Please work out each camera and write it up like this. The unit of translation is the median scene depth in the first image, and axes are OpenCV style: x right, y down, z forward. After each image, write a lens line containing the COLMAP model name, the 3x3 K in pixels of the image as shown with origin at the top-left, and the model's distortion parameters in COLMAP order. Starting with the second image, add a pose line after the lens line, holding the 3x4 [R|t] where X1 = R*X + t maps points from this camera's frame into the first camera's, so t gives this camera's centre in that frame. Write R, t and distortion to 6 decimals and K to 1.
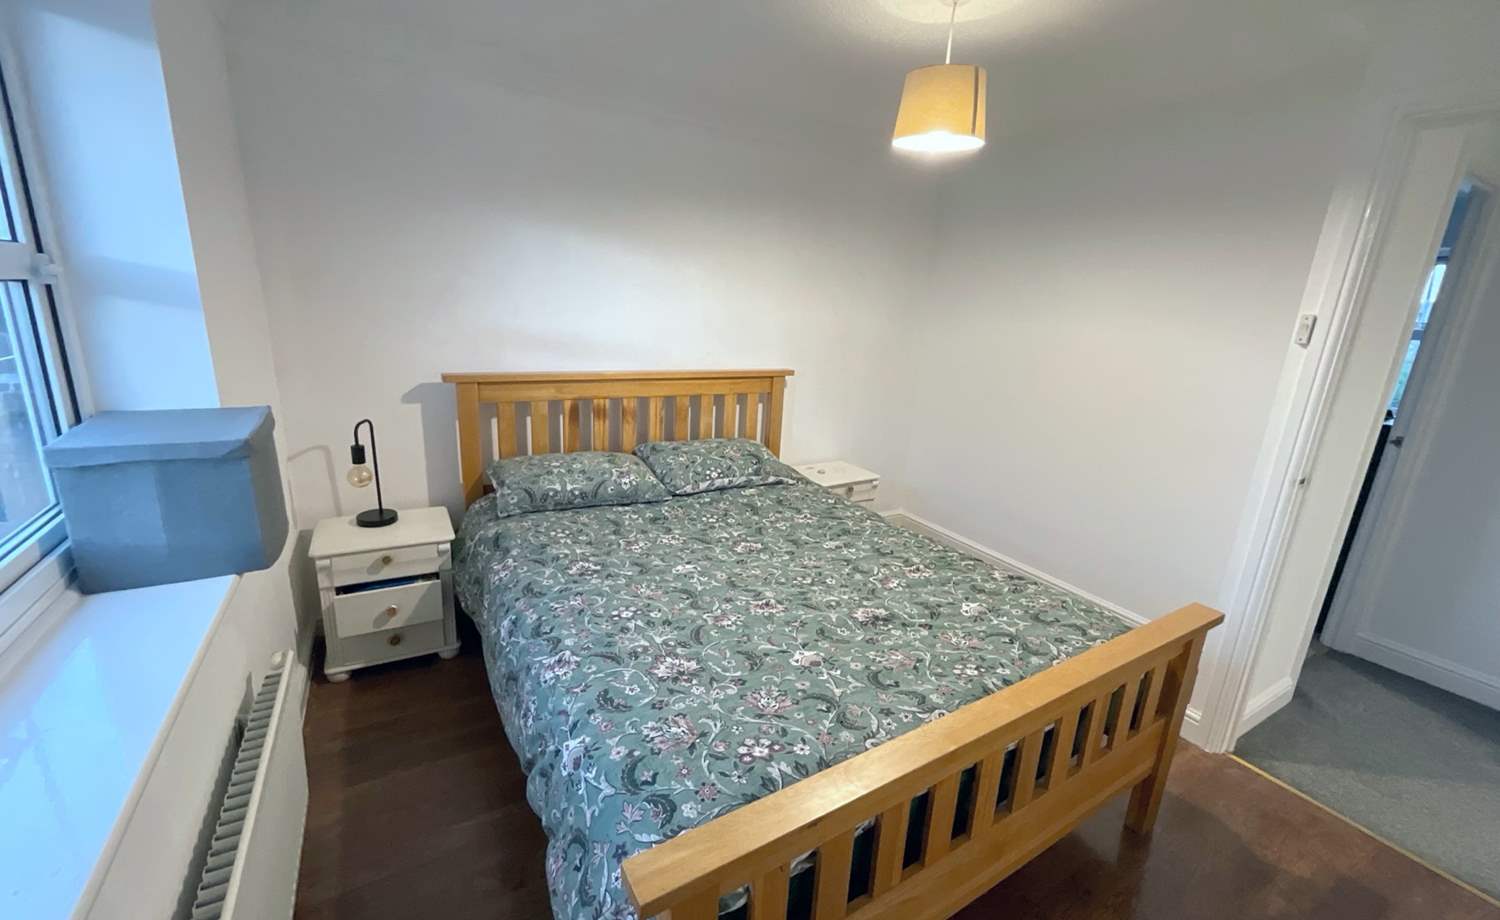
lens RADIAL K [[610.8, 0, 752.2], [0, 610.8, 457.2], [0, 0, 1]] dist [0.000986, -0.000180]
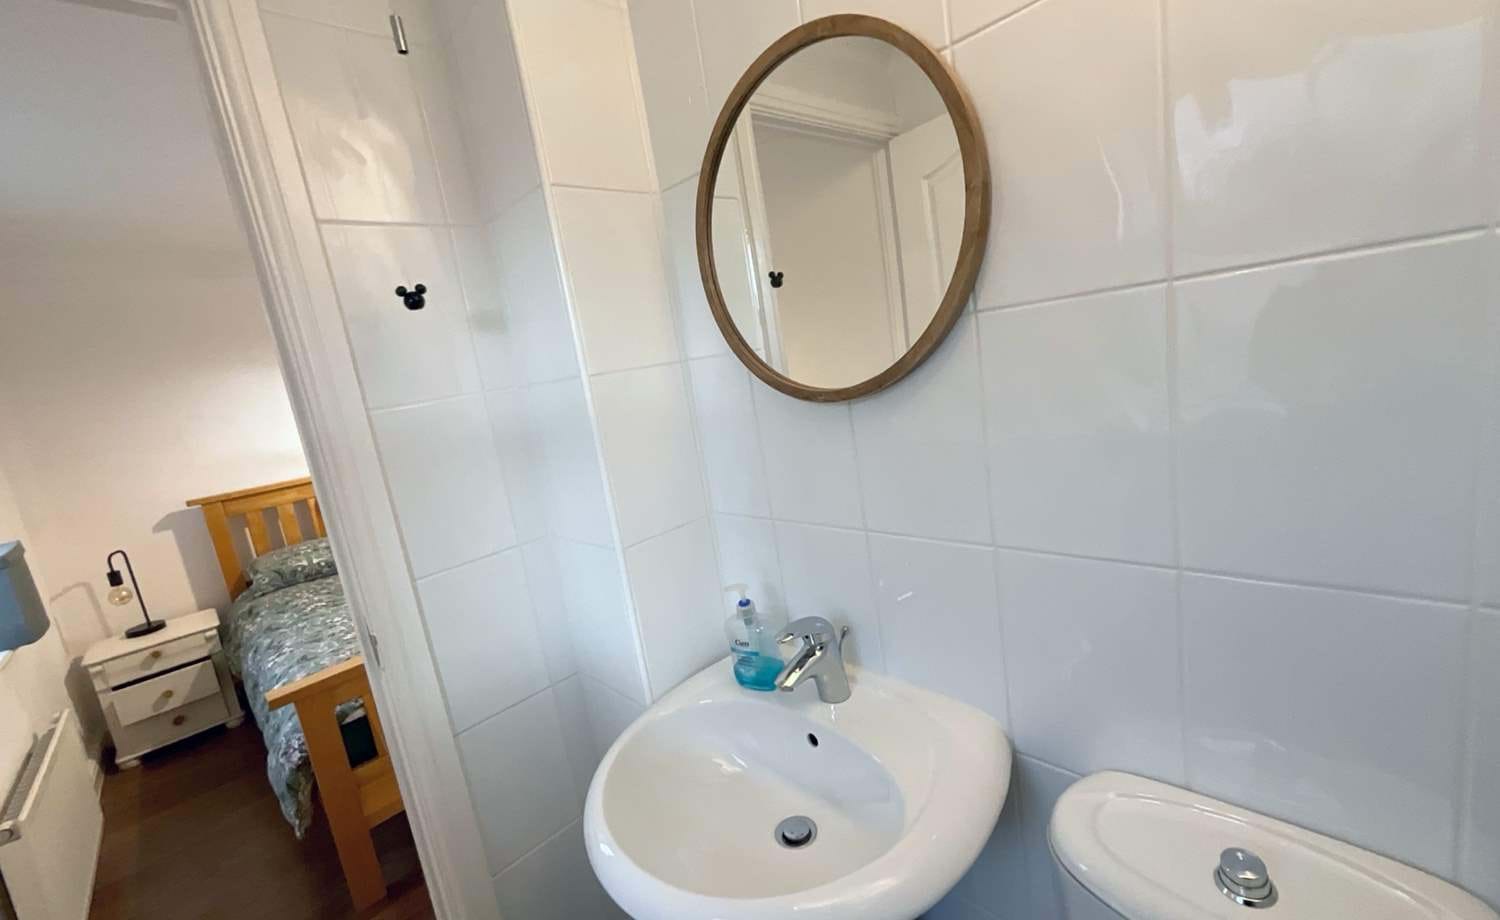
lens RADIAL K [[610.8, 0, 760.7], [0, 610.8, 455.1], [0, 0, 1]] dist [0.000986, -0.000180]
pose [[0.948485, -0.238275, 0.208808, 0.390820], [0.258554, 0.963042, -0.075504, 0.181432], [-0.183100, 0.125603, 0.975038, -0.473633]]
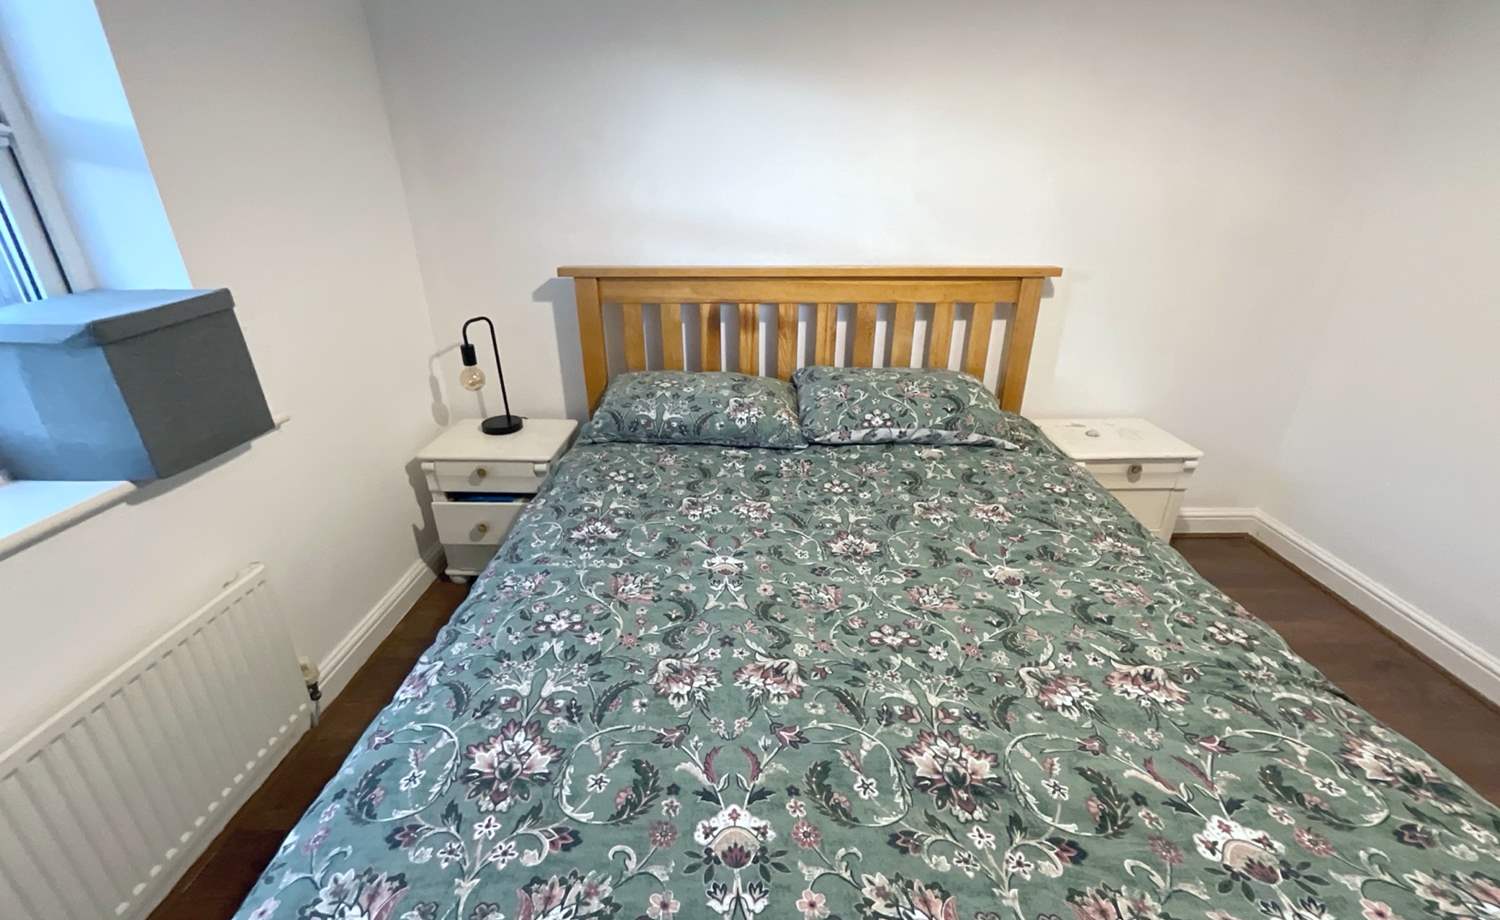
lens RADIAL K [[610.8, 0, 749.7], [0, 610.8, 459.7], [0, 0, 1]] dist [0.000986, -0.000180]
pose [[0.851956, 0.153313, -0.500666, 0.197462], [-0.084354, 0.983871, 0.157739, -0.029339], [0.516775, -0.092153, 0.851147, 0.404734]]
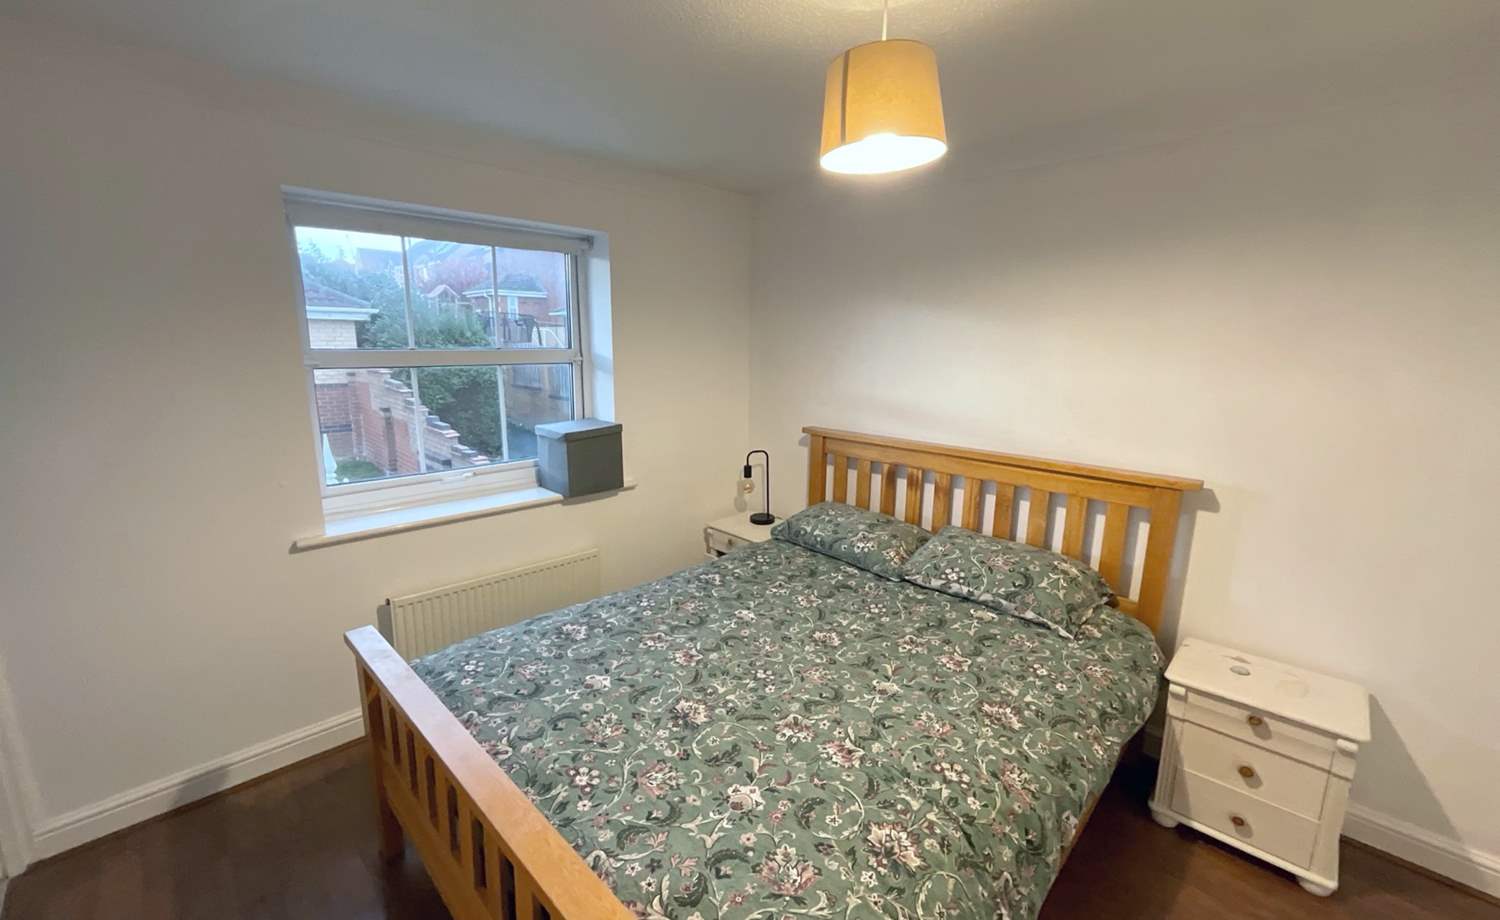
lens RADIAL K [[610.8, 0, 749.6], [0, 610.8, 461.1], [0, 0, 1]] dist [0.000986, -0.000180]
pose [[0.243663, 0.140640, -0.959609, 0.775444], [-0.244476, 0.966386, 0.079556, -0.145834], [0.938541, 0.215217, 0.269856, 0.572303]]
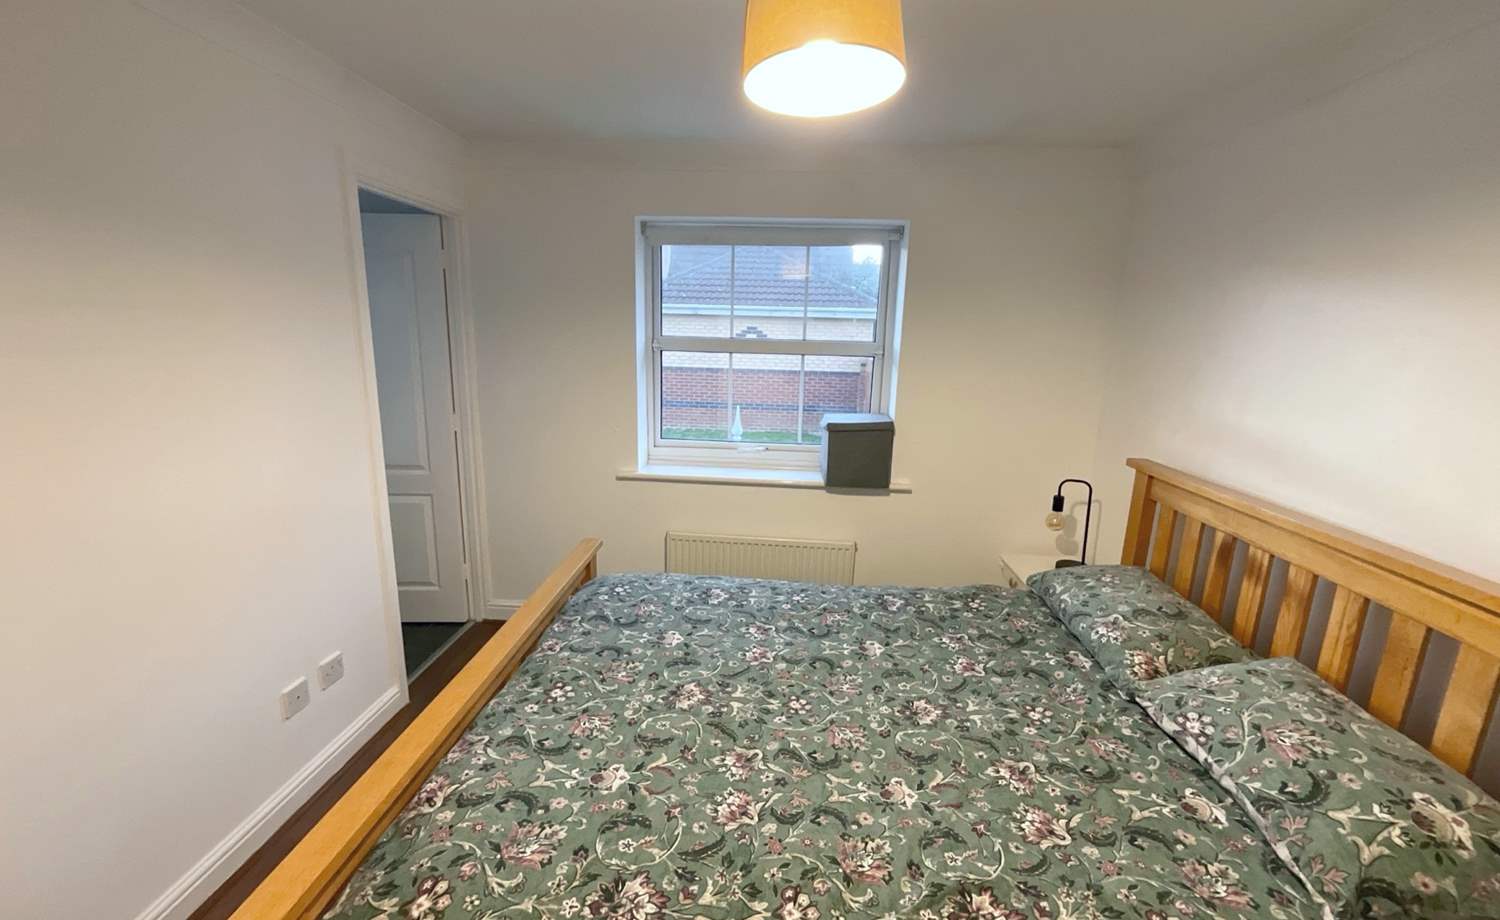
lens RADIAL K [[610.8, 0, 748.8], [0, 610.8, 459.5], [0, 0, 1]] dist [0.000986, -0.000180]
pose [[-0.563789, 0.105479, -0.819156, 0.640506], [-0.264602, 0.916467, 0.300123, -0.272625], [0.782386, 0.385956, -0.488784, 1.042726]]
